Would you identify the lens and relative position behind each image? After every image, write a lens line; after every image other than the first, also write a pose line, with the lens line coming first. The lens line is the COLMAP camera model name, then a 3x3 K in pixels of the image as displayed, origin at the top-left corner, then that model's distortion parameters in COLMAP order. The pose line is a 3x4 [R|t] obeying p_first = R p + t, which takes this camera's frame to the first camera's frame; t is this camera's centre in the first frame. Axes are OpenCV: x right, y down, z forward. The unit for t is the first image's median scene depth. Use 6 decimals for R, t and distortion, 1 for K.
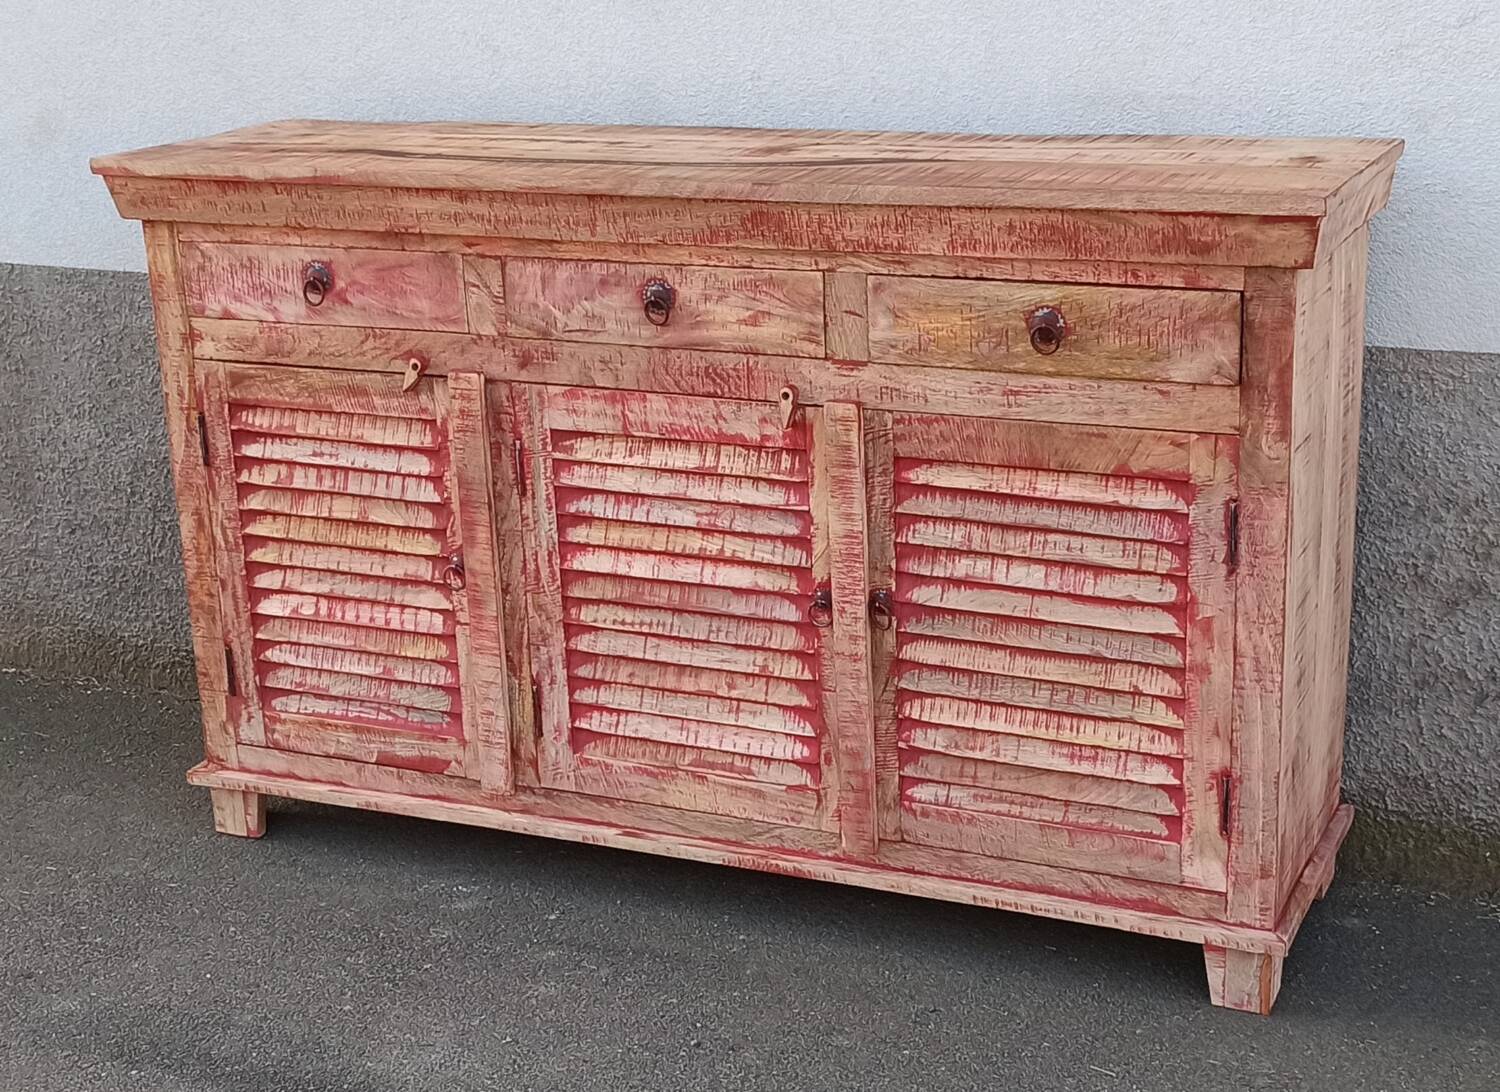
lens RADIAL K [[2276.3, 0, 779.7], [0, 2276.3, 521.3], [0, 0, 1]] dist [0.057931, 0.000000]
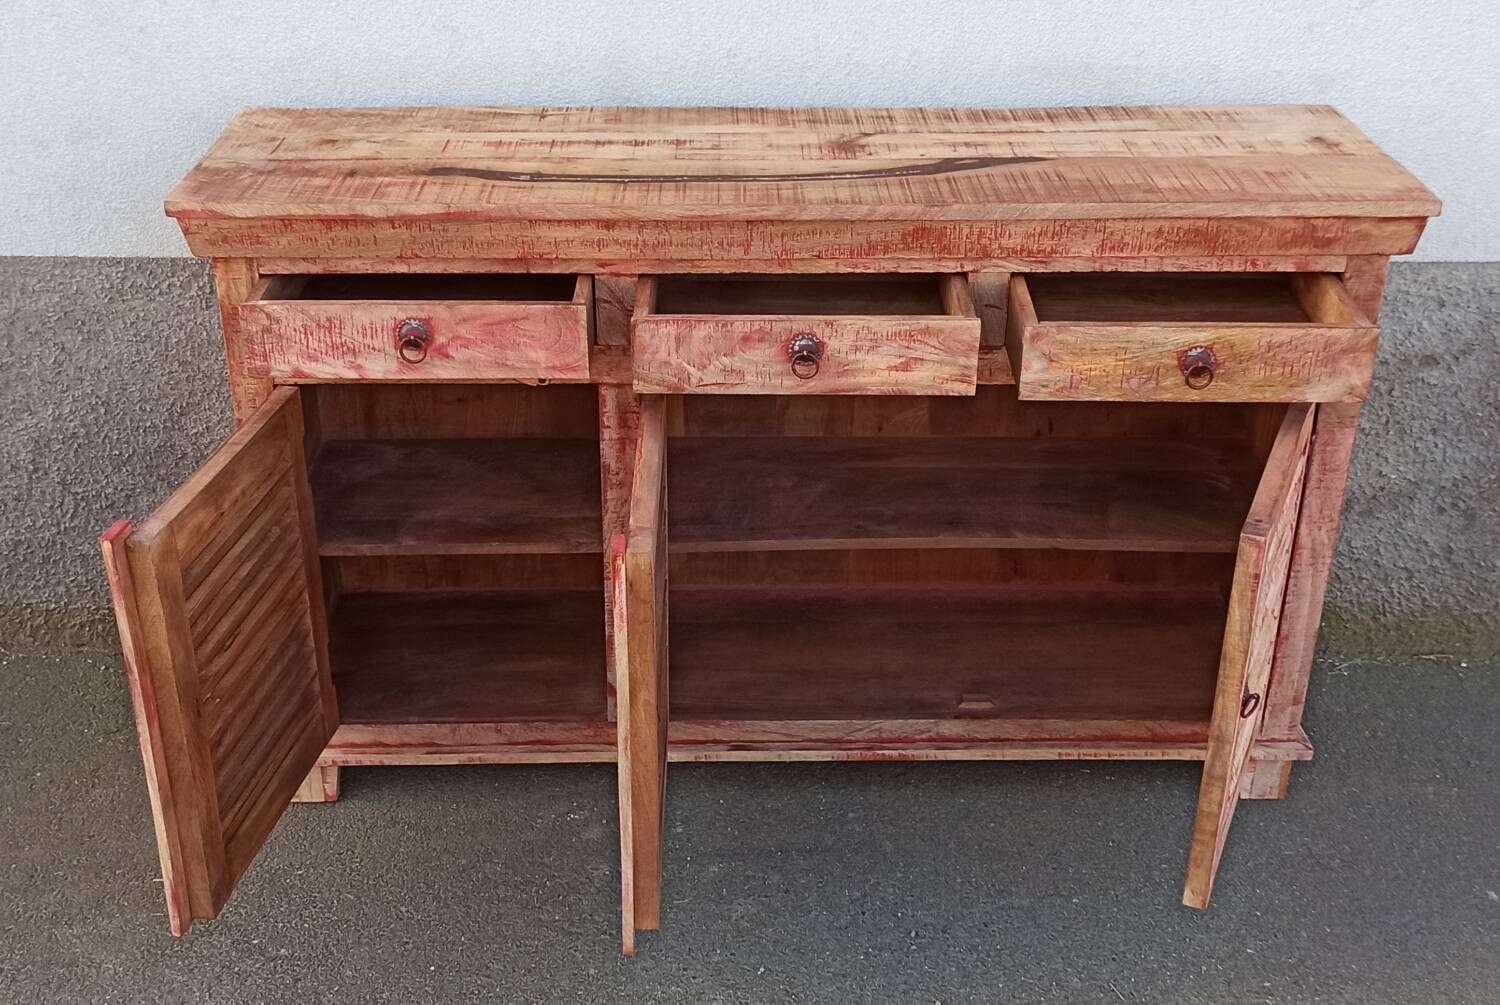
lens RADIAL K [[1782.4, 0, 722.4], [0, 1782.4, 475.3], [0, 0, 1]] dist [0.049681, 0.000000]
pose [[0.907345, -0.158253, 0.389461, -0.420380], [0.088683, 0.977645, 0.190647, -0.177531], [-0.410925, -0.138444, 0.901096, 0.219161]]
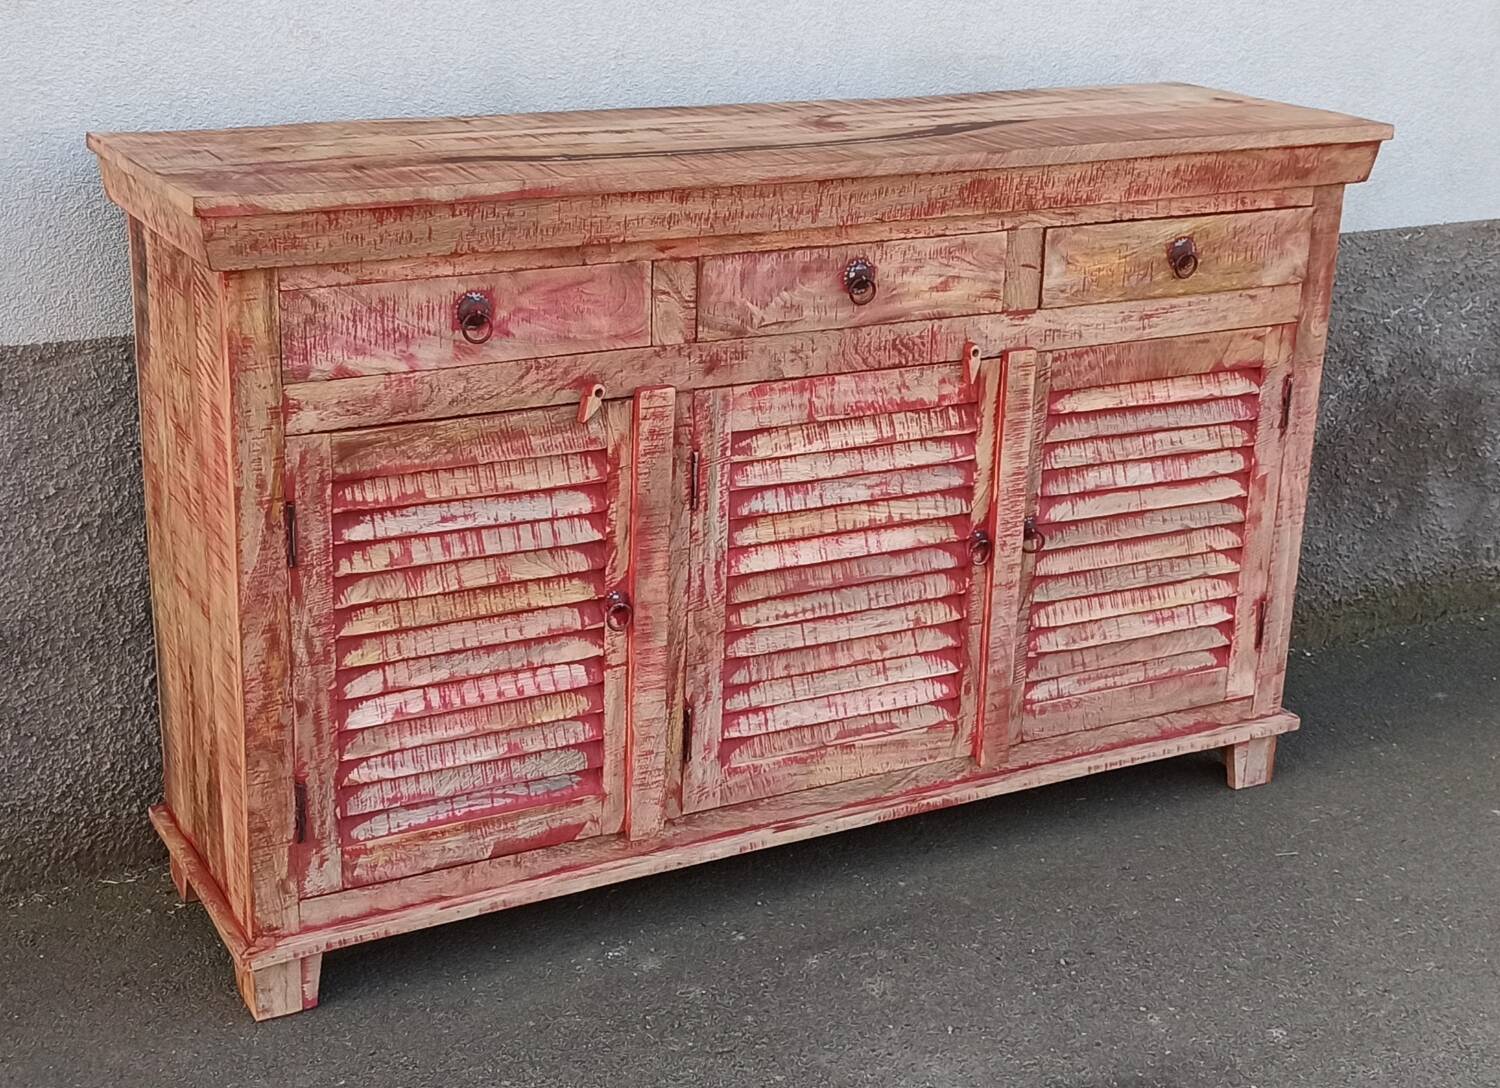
lens RADIAL K [[2276.3, 0, 757.0], [0, 2276.3, 521.6], [0, 0, 1]] dist [0.057931, 0.000000]
pose [[0.596496, -0.200390, 0.777198, -0.846726], [0.182012, 0.976876, 0.112181, -0.109332], [-0.781706, 0.074544, 0.619176, 0.405980]]
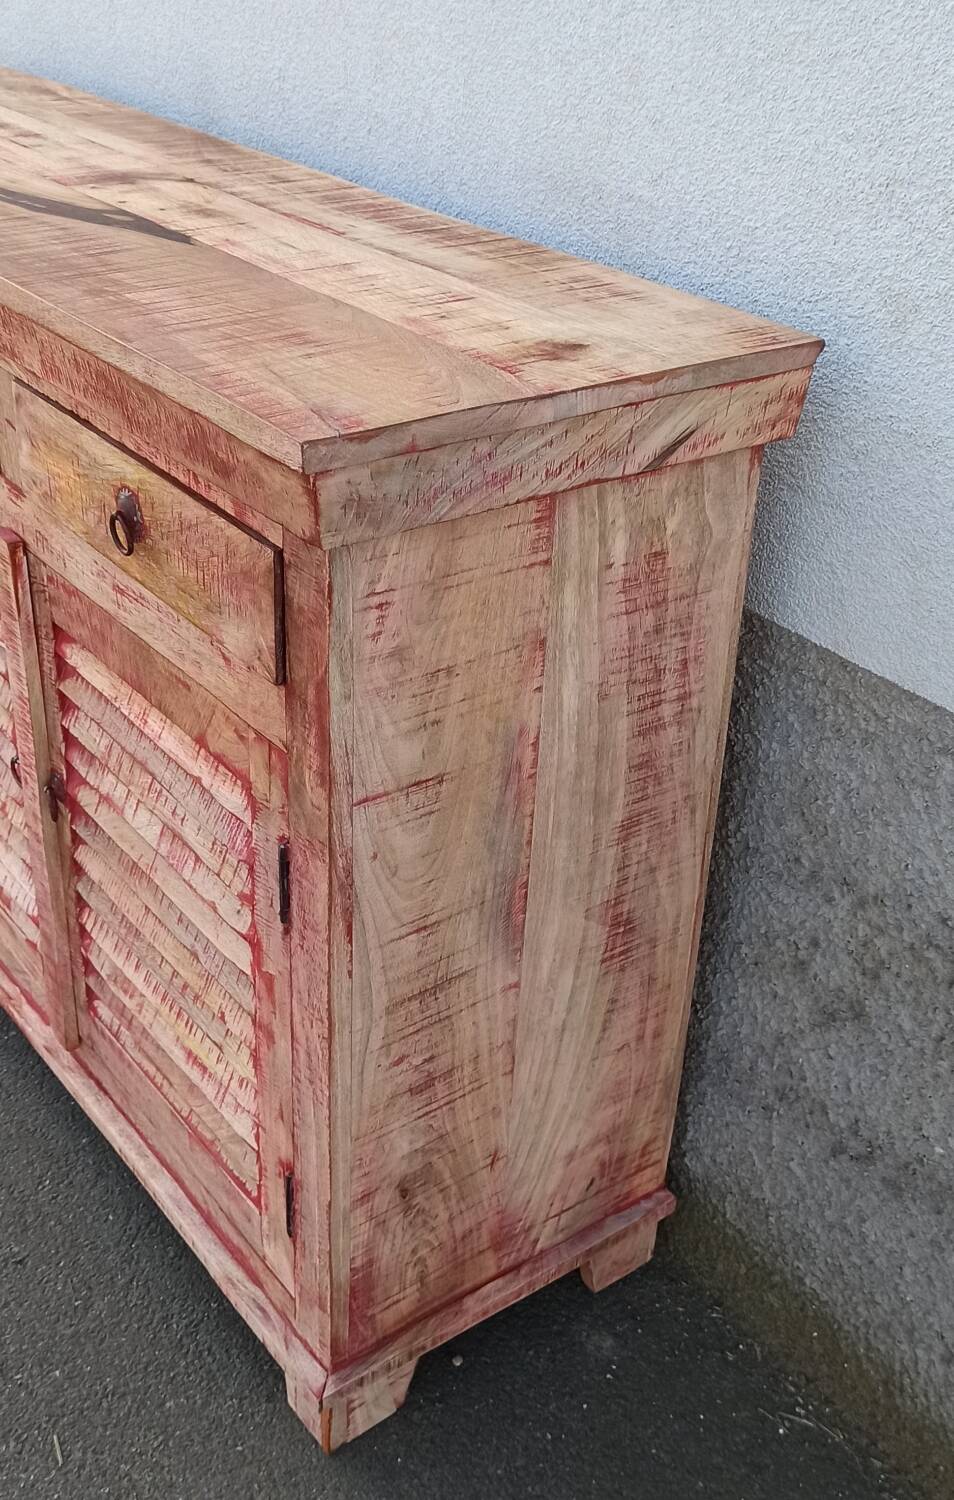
lens RADIAL K [[1675.3, 0, 470.4], [0, 1675.3, 741.6], [0, 0, 1]] dist [0.057599, 0.000000]
pose [[0.874563, 0.295570, -0.384419, 0.378015], [-0.207329, 0.944567, 0.254575, -0.153511], [0.438354, -0.142941, 0.887363, 0.518753]]
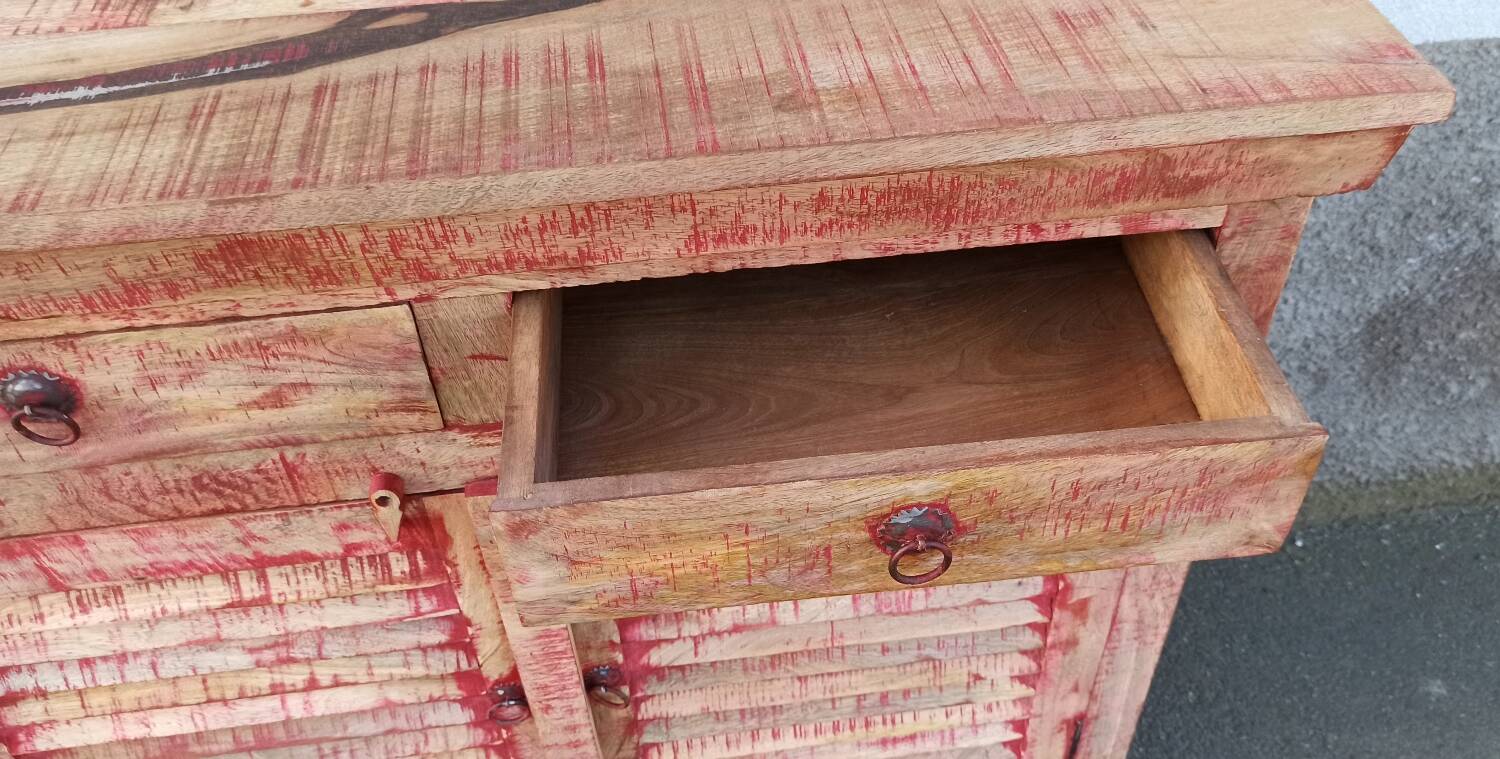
lens RADIAL K [[1231.3, 0, 813.4], [0, 1231.3, 372.7], [0, 0, 1]] dist [0.060782, -0.056611]
pose [[0.839411, -0.347392, 0.417980, -0.023379], [0.134502, 0.877915, 0.459538, -0.193925], [-0.526591, -0.329522, 0.783657, 0.682236]]
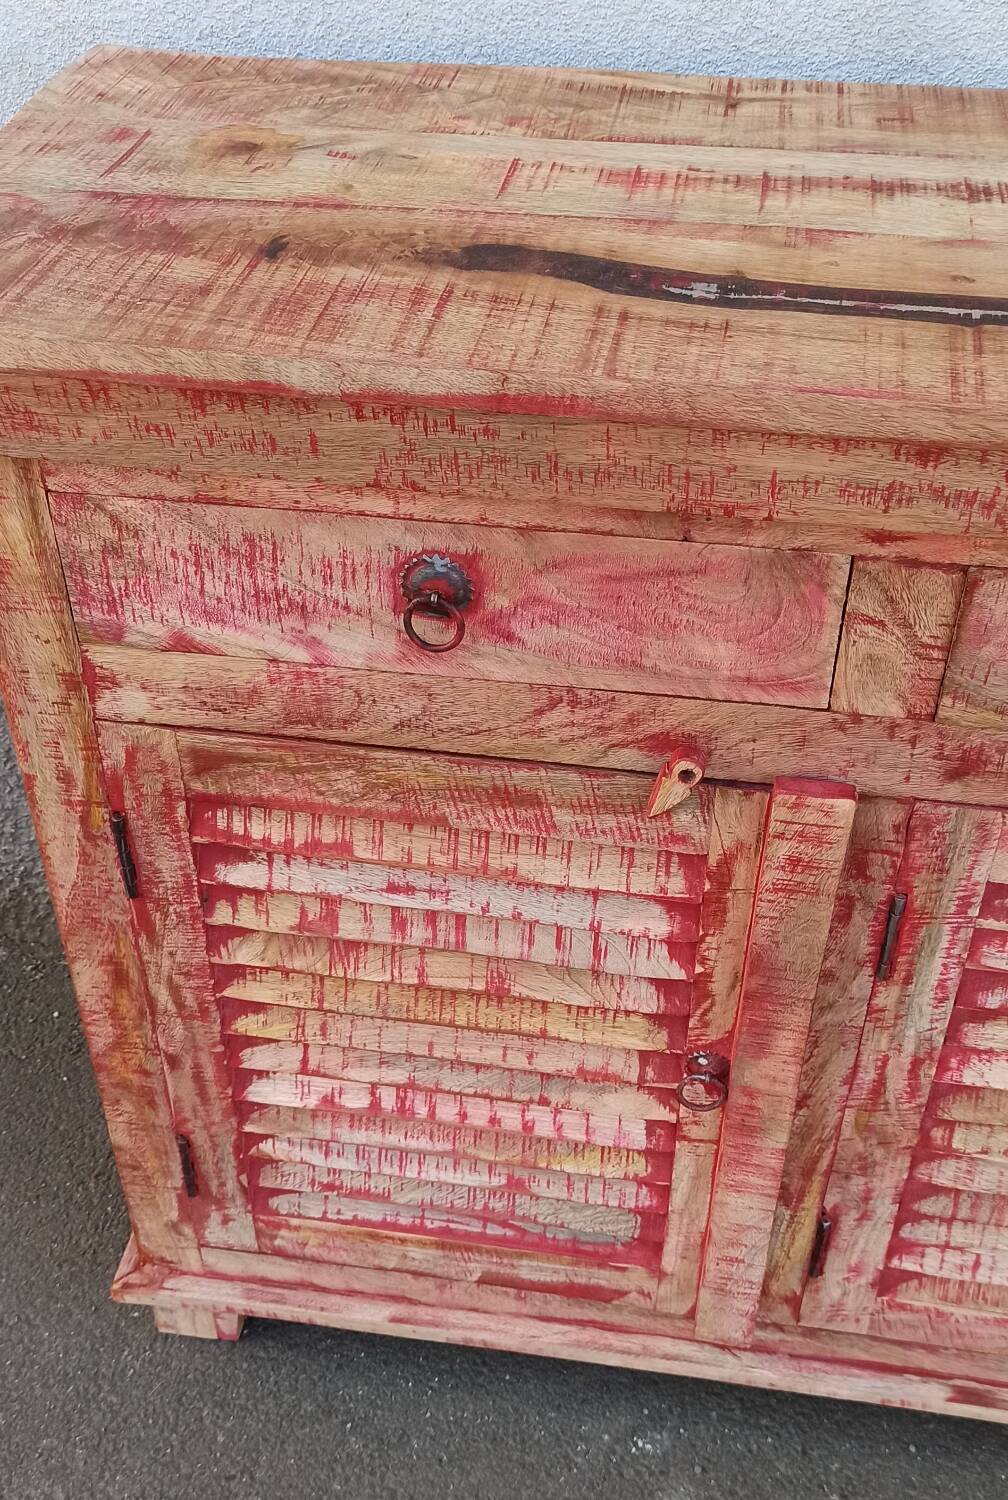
lens RADIAL K [[1628.3, 0, 494.8], [0, 1628.3, 801.9], [0, 0, 1]] dist [0.050102, 0.000000]
pose [[0.963056, -0.145867, 0.226377, -0.275721], [0.043734, 0.914160, 0.402987, -0.198688], [-0.265728, -0.378198, 0.886767, 0.734544]]
